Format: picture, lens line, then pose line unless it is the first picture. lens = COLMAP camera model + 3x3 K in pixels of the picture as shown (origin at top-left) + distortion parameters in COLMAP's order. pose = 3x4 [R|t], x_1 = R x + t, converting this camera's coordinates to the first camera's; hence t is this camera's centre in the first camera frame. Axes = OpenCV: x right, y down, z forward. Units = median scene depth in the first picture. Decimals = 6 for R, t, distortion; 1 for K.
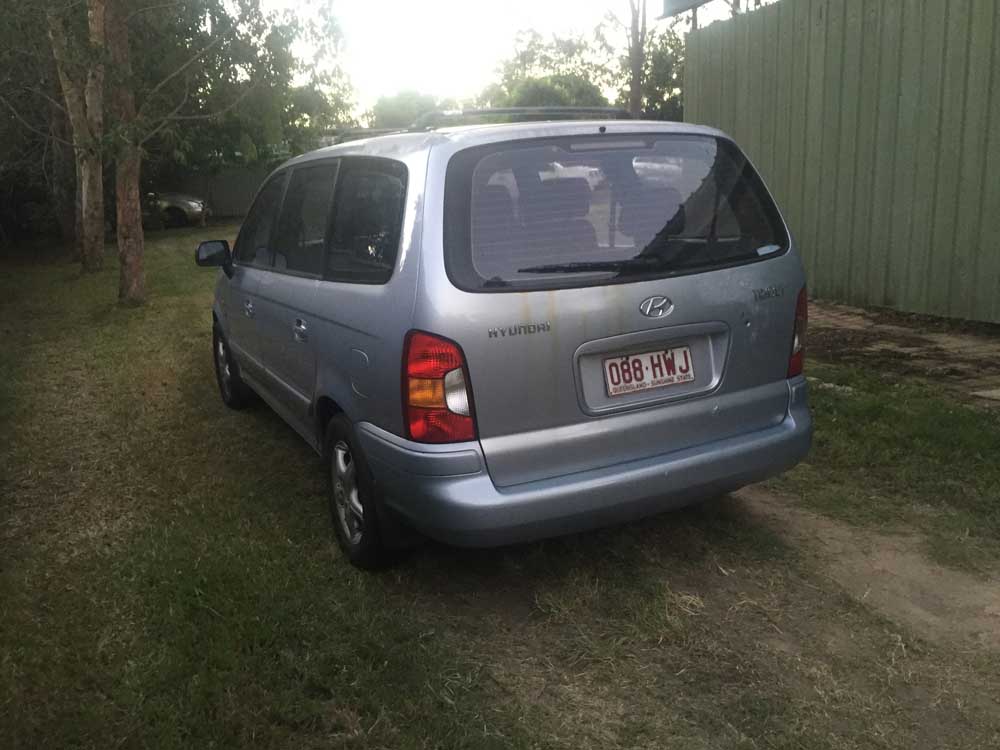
lens RADIAL K [[874.8, 0, 500.1], [0, 874.8, 375.0], [0, 0, 1]] dist [0.030856, 0.012500]
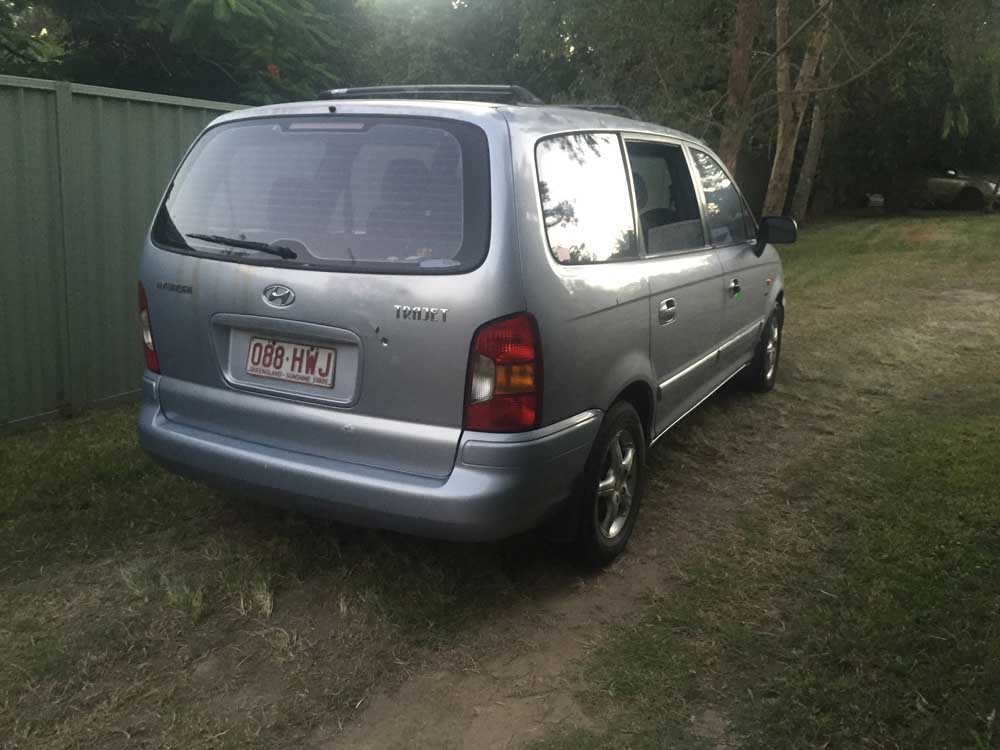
lens RADIAL K [[874.8, 0, 498.7], [0, 874.8, 371.7], [0, 0, 1]] dist [0.030856, 0.012500]
pose [[0.569163, 0.254518, -0.781840, 1.056749], [-0.233780, 0.961732, 0.142893, -0.186145], [0.788289, 0.101449, 0.606884, 0.595695]]
